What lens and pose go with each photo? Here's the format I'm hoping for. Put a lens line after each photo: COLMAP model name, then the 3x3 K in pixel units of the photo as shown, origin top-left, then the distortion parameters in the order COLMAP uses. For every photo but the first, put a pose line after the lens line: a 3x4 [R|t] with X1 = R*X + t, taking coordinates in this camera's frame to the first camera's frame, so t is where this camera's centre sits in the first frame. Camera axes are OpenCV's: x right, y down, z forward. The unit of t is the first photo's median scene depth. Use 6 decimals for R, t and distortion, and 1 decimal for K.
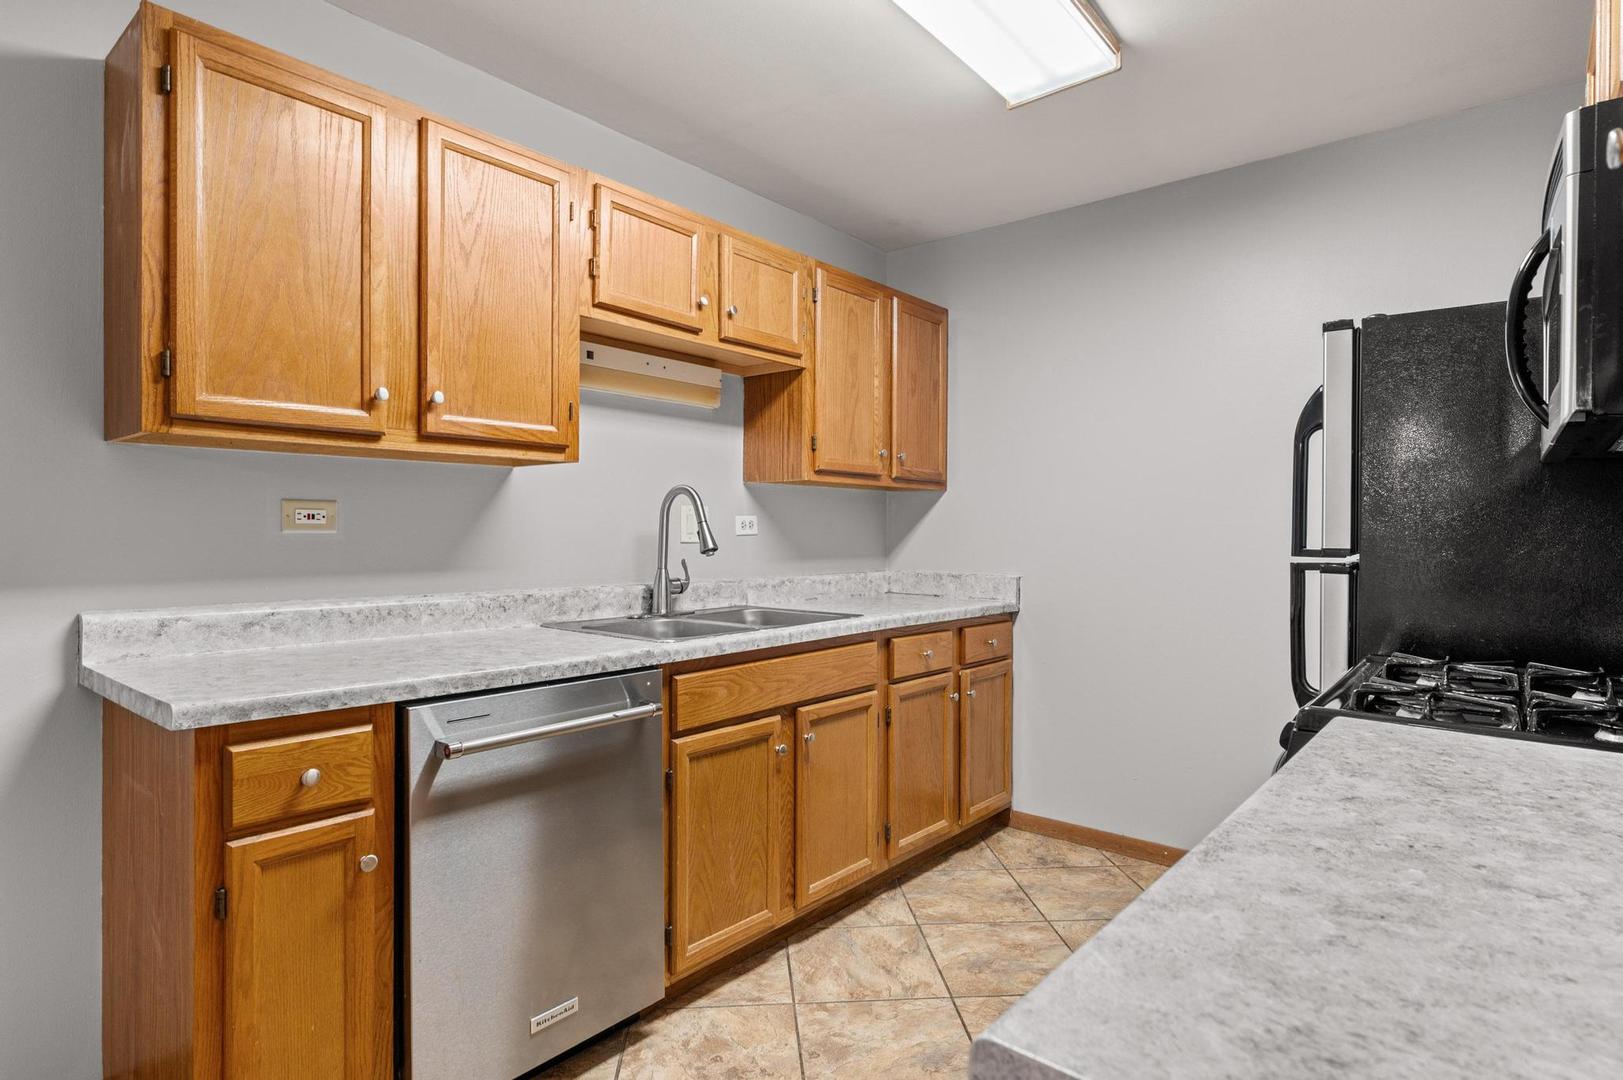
lens RADIAL K [[868.2, 0, 815.6], [0, 868.2, 539.0], [0, 0, 1]] dist [-0.002259, 0.000976]
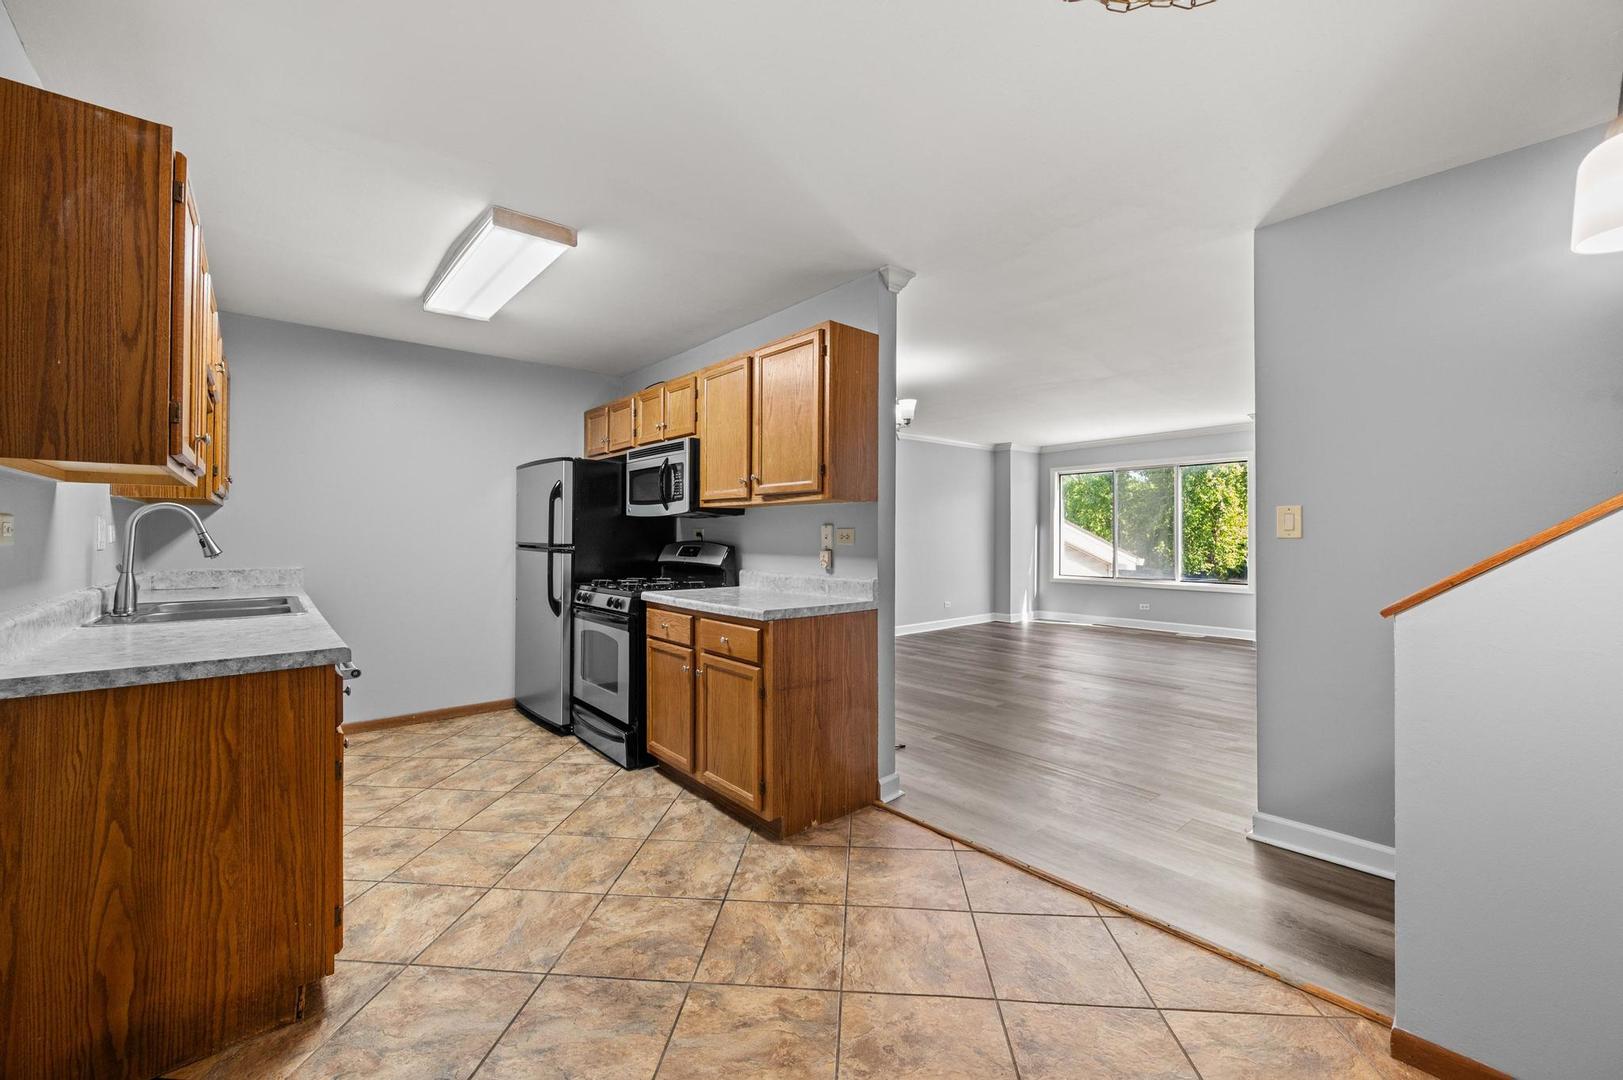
lens RADIAL K [[643.9, 0, 817.1], [0, 643.9, 528.2], [0, 0, 1]] dist [-0.004117, 0.000933]
pose [[0.168248, 0.007672, 0.985715, -1.191172], [0.008942, 0.999917, -0.009309, -0.011515], [-0.985704, 0.010381, 0.168165, -0.070064]]
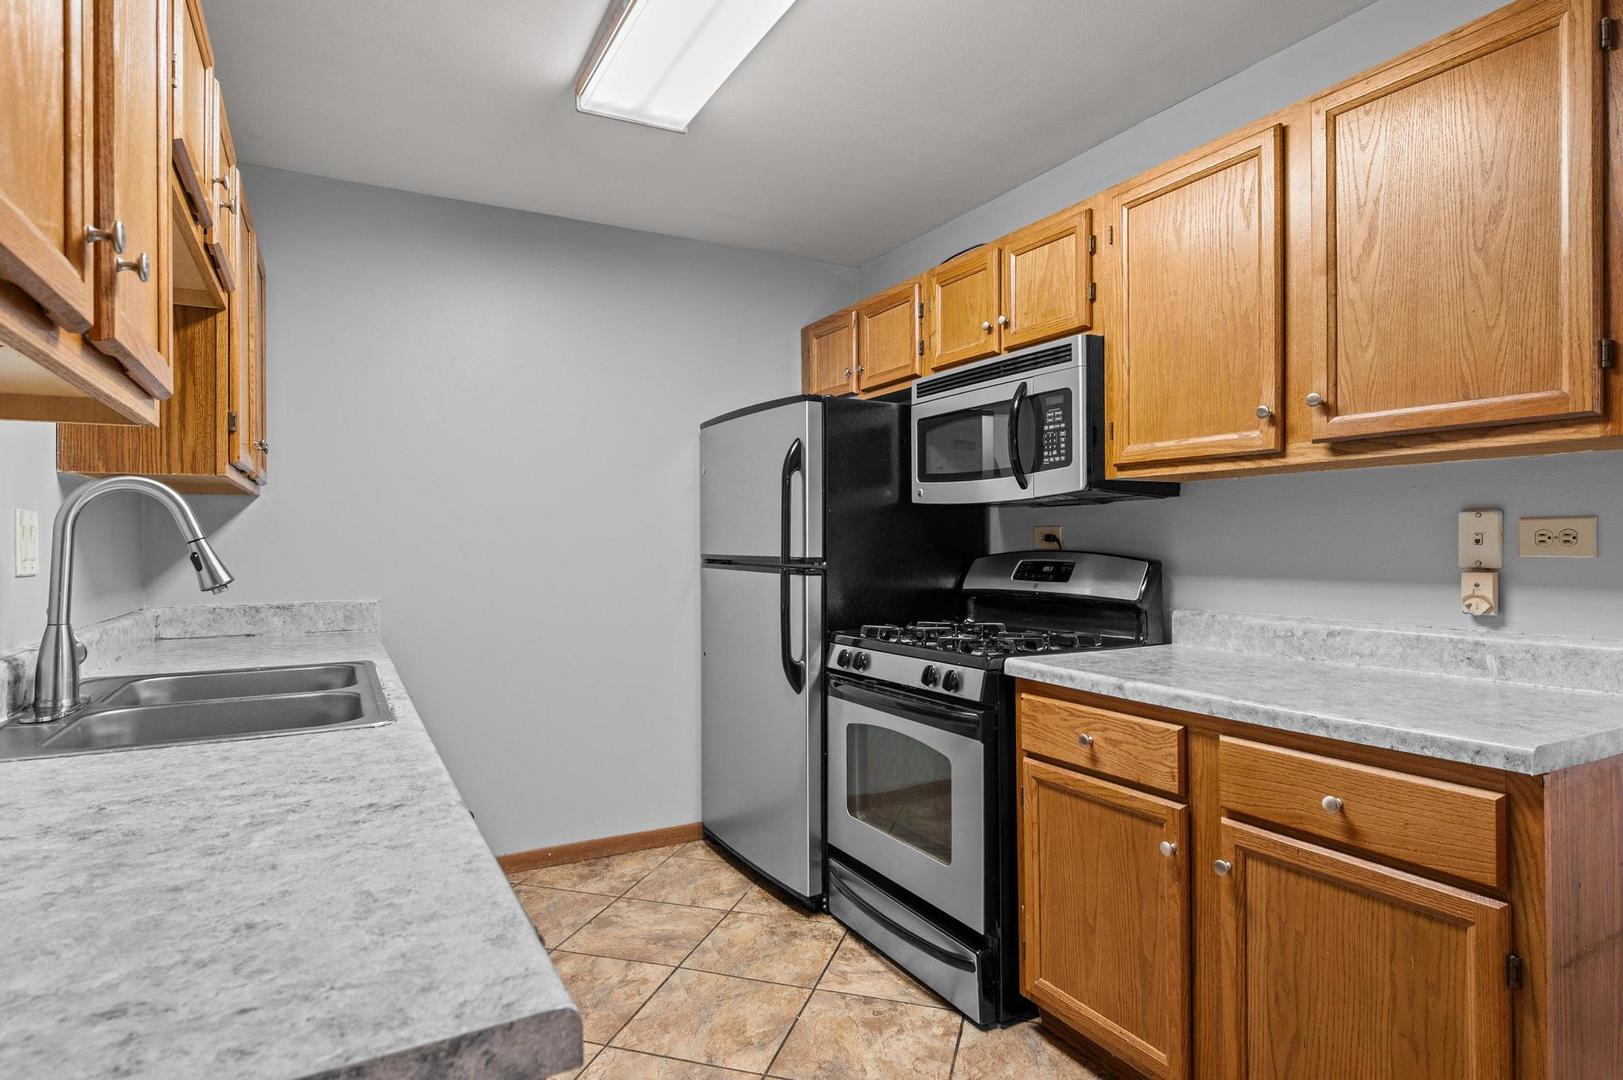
lens RADIAL K [[868.2, 0, 809.6], [0, 868.2, 545.4], [0, 0, 1]] dist [-0.002259, 0.000976]
pose [[0.369837, -0.007335, 0.929068, -0.700121], [0.016680, 0.999860, 0.001254, -0.010651], [-0.928947, 0.015033, 0.369907, 0.492888]]
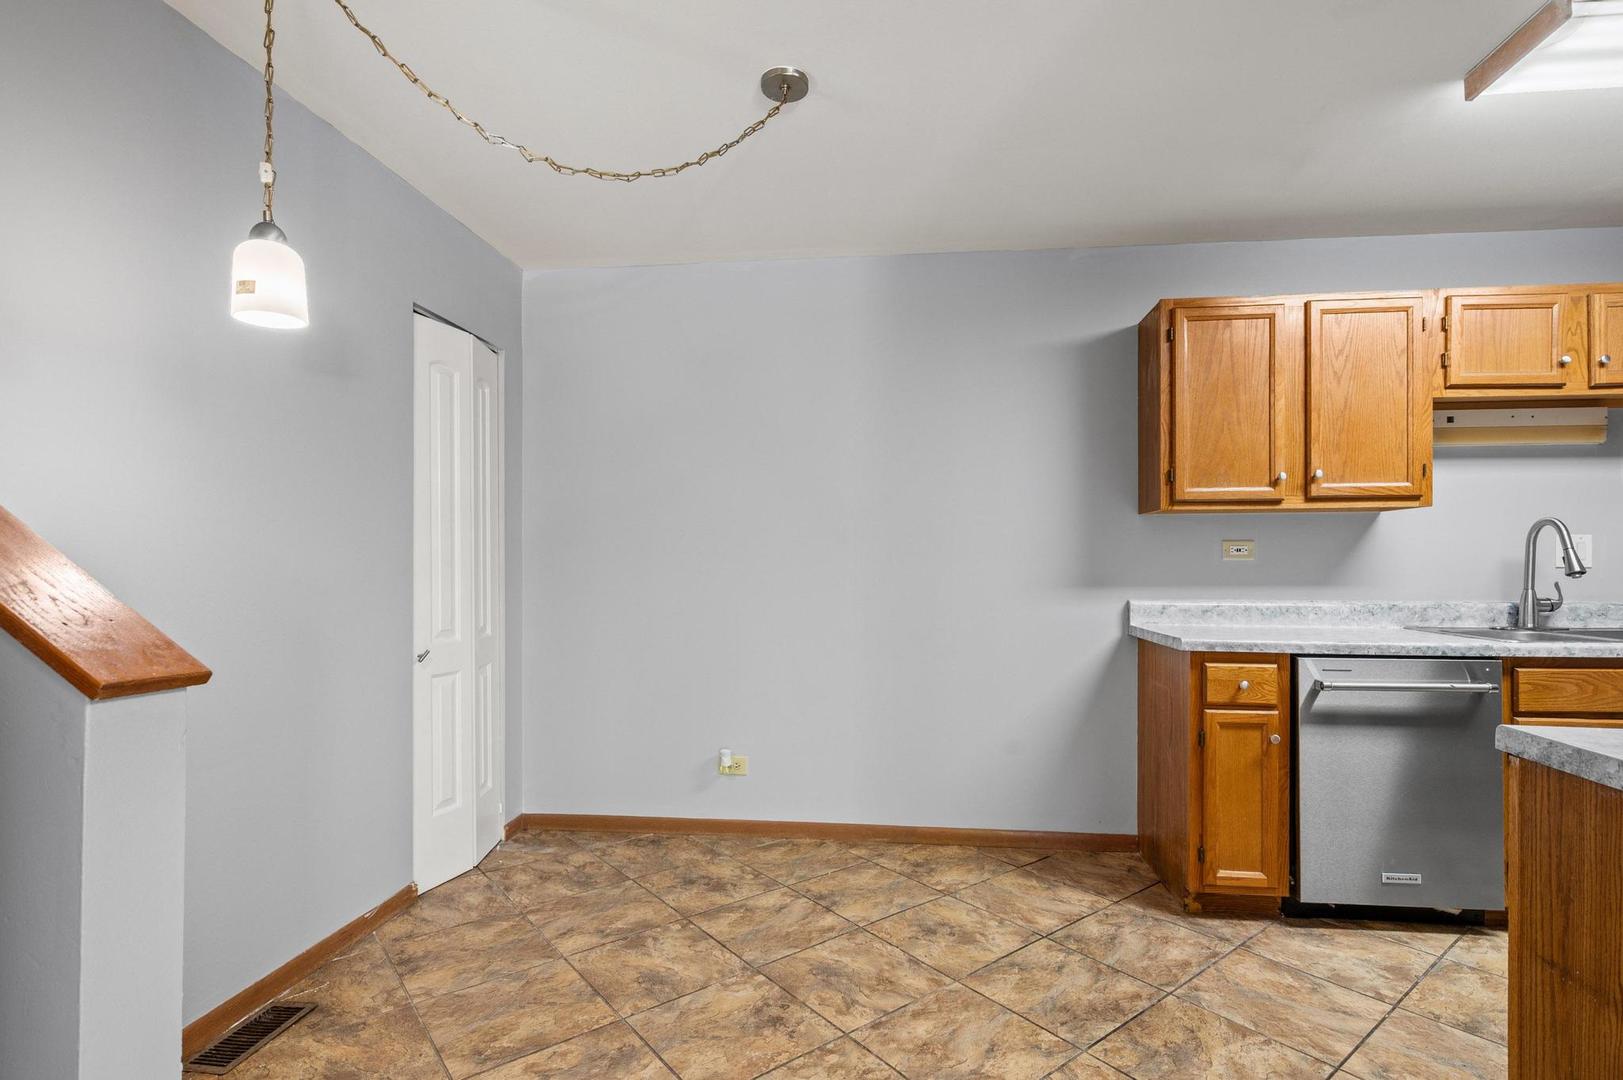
lens RADIAL K [[790.6, 0, 820.5], [0, 790.6, 563.1], [0, 0, 1]] dist [-0.006350, 0.000911]
pose [[0.546773, -0.006171, -0.837258, 0.267582], [-0.003668, 0.999946, -0.009765, 0.017749], [0.837273, 0.008410, 0.546721, -0.538320]]
